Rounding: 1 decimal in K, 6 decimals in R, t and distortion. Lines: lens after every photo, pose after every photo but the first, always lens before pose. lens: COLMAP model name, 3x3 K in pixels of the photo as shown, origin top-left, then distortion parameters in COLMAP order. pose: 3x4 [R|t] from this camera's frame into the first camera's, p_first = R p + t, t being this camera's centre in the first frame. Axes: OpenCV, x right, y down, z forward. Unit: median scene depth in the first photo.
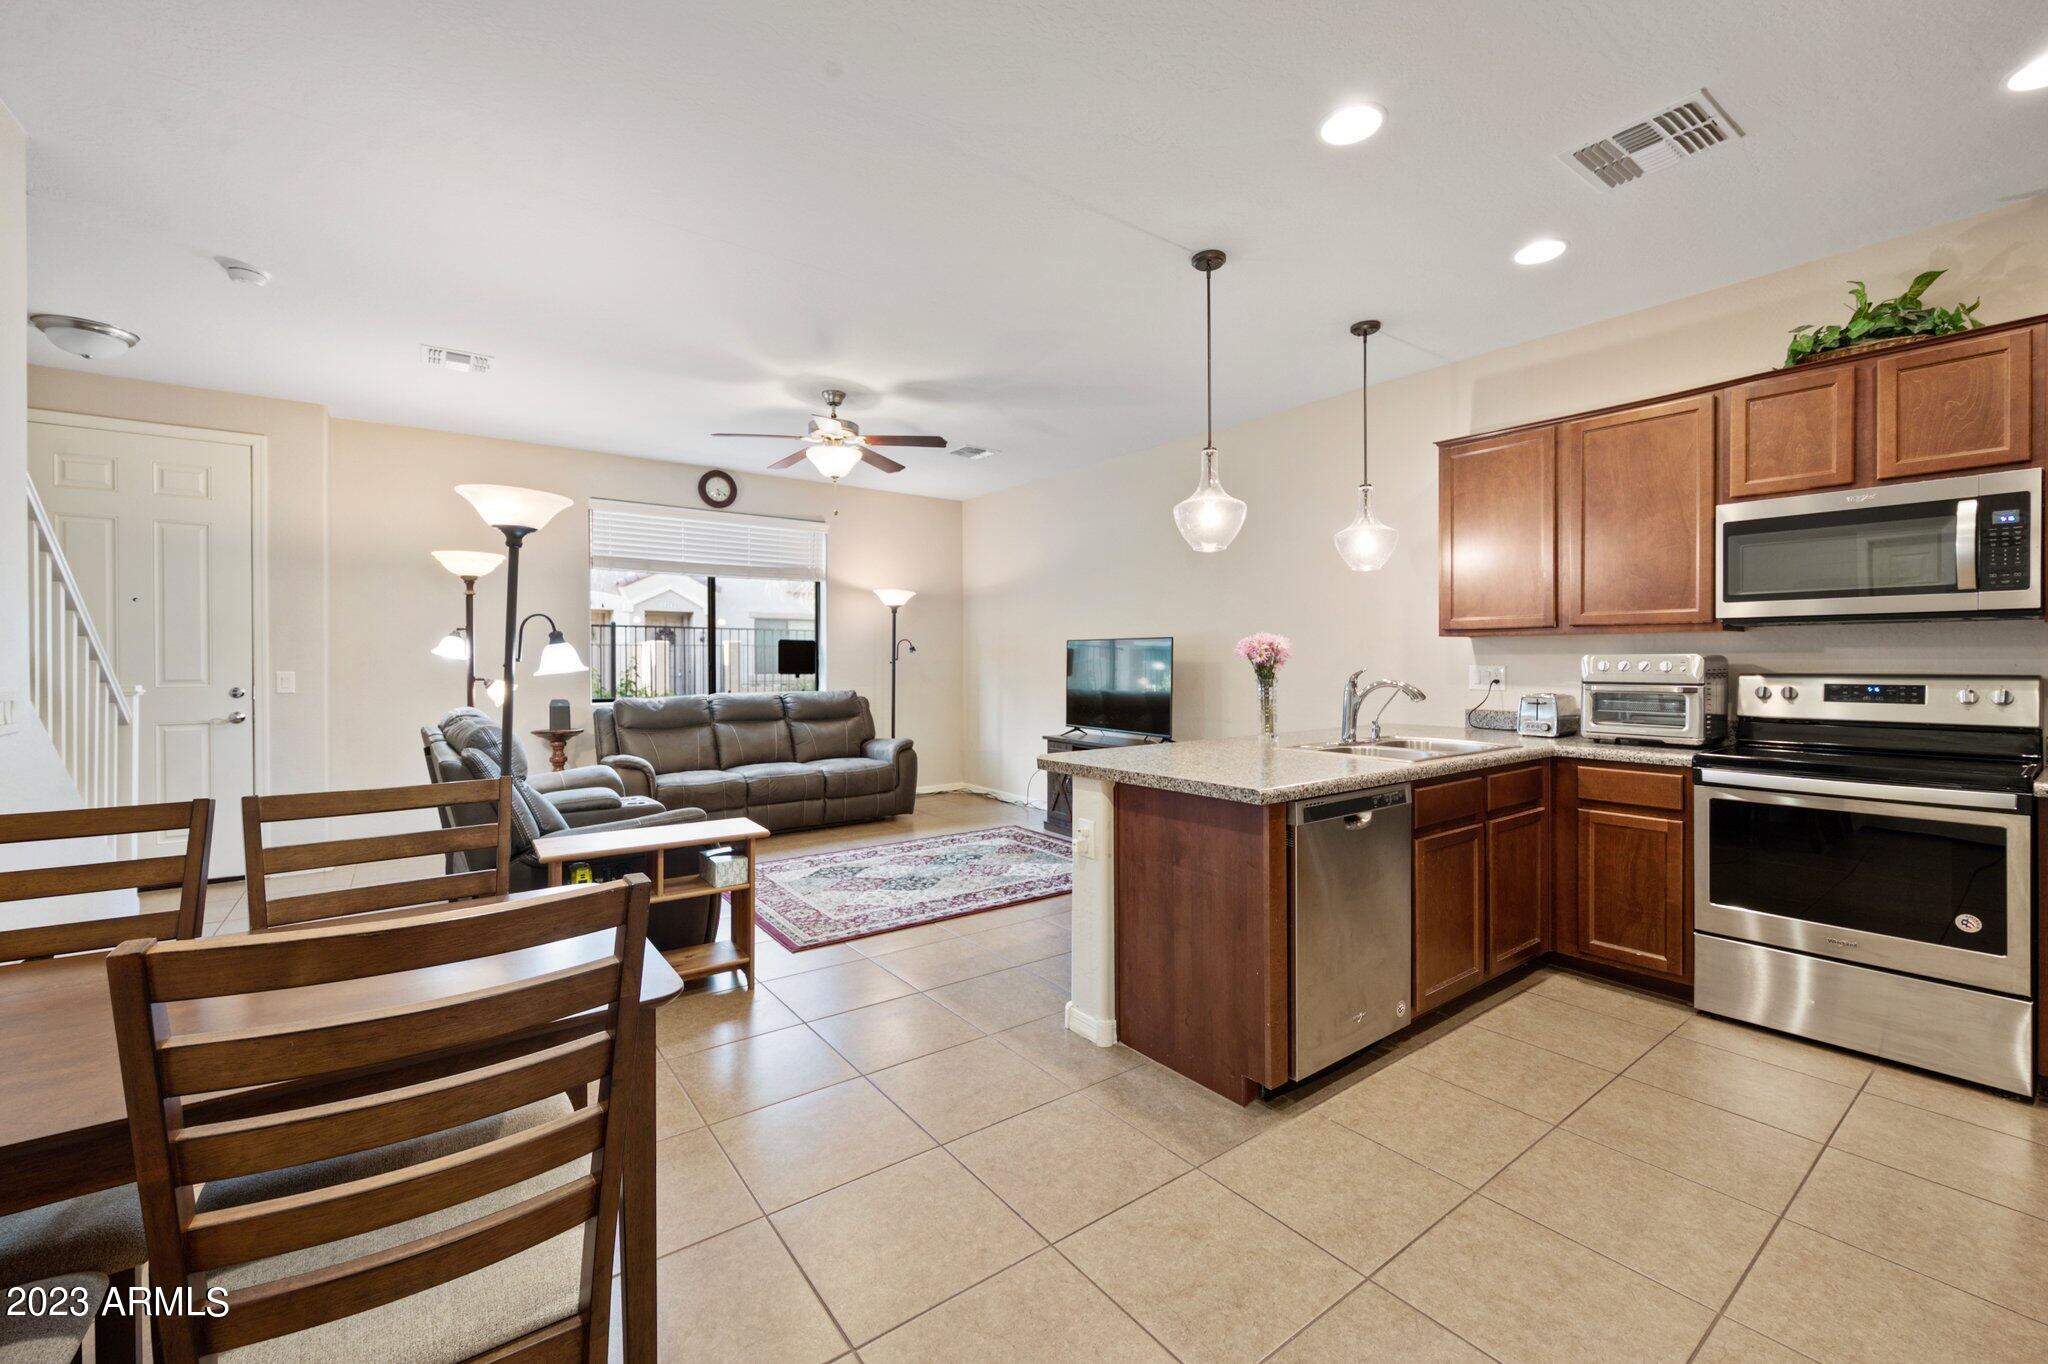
lens RADIAL K [[824.6, 0, 1027.5], [0, 824.6, 663.3], [0, 0, 1]] dist [-0.001543, -0.000531]
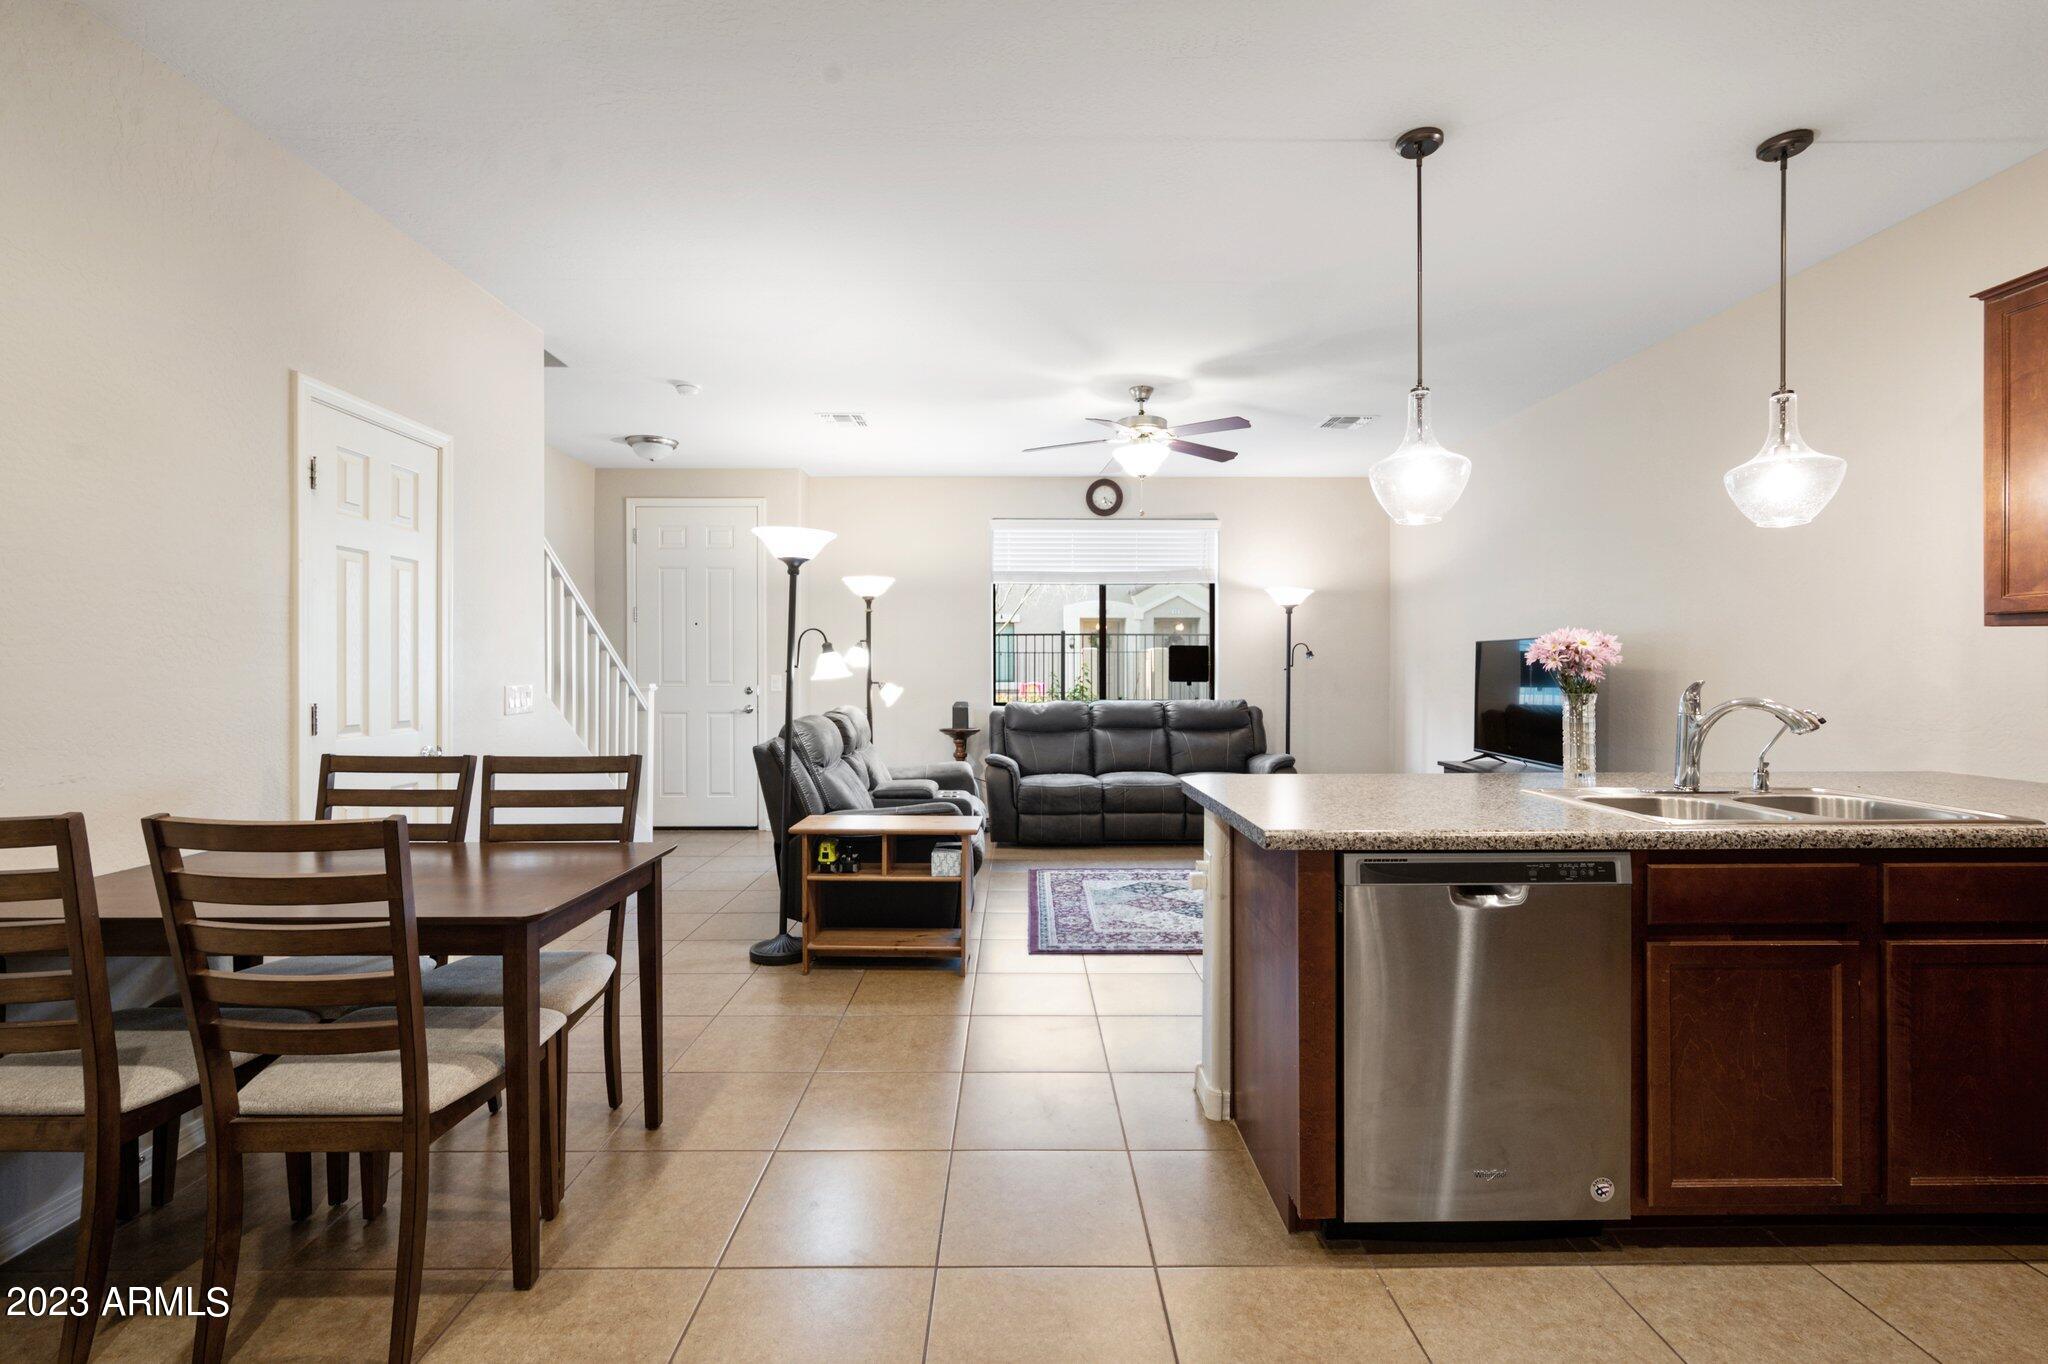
lens RADIAL K [[899.4, 0, 1028.5], [0, 899.4, 667.6], [0, 0, 1]] dist [0.001028, -0.000123]
pose [[0.810256, 0.000619, -0.586076, 0.398421], [-0.002403, 0.999995, -0.002267, -0.000168], [0.586071, 0.003246, 0.810253, 0.108352]]
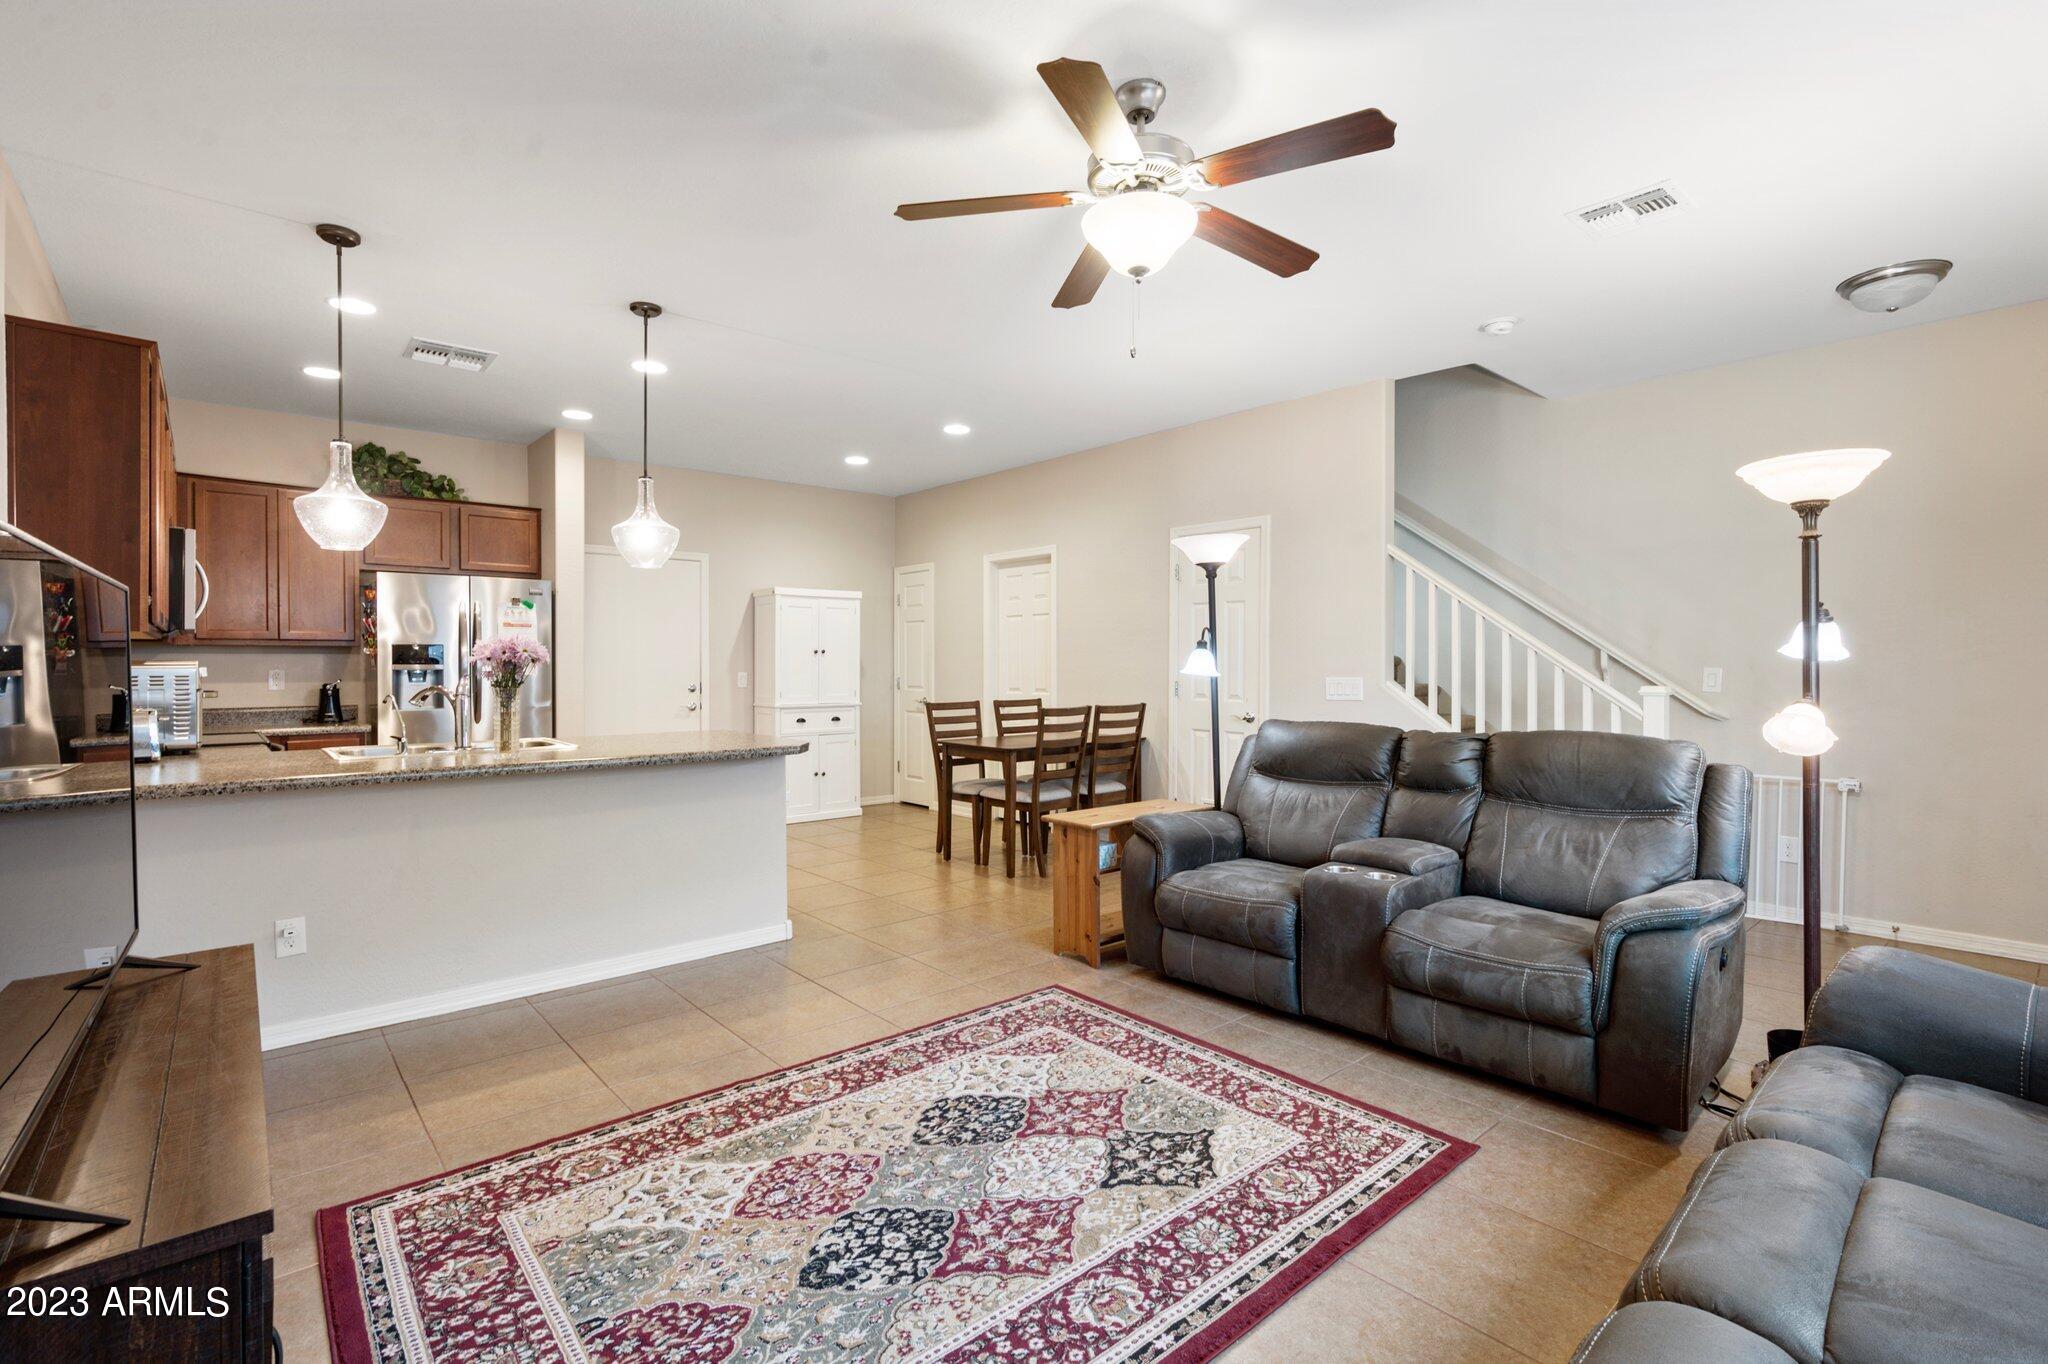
lens RADIAL K [[899.4, 0, 1017.1], [0, 899.4, 671.1], [0, 0, 1]] dist [0.001028, -0.000123]
pose [[-0.997064, 0.010615, -0.075832, -0.186827], [0.009785, 0.999888, 0.011309, -0.010765], [0.075944, 0.010534, -0.997056, 2.196808]]
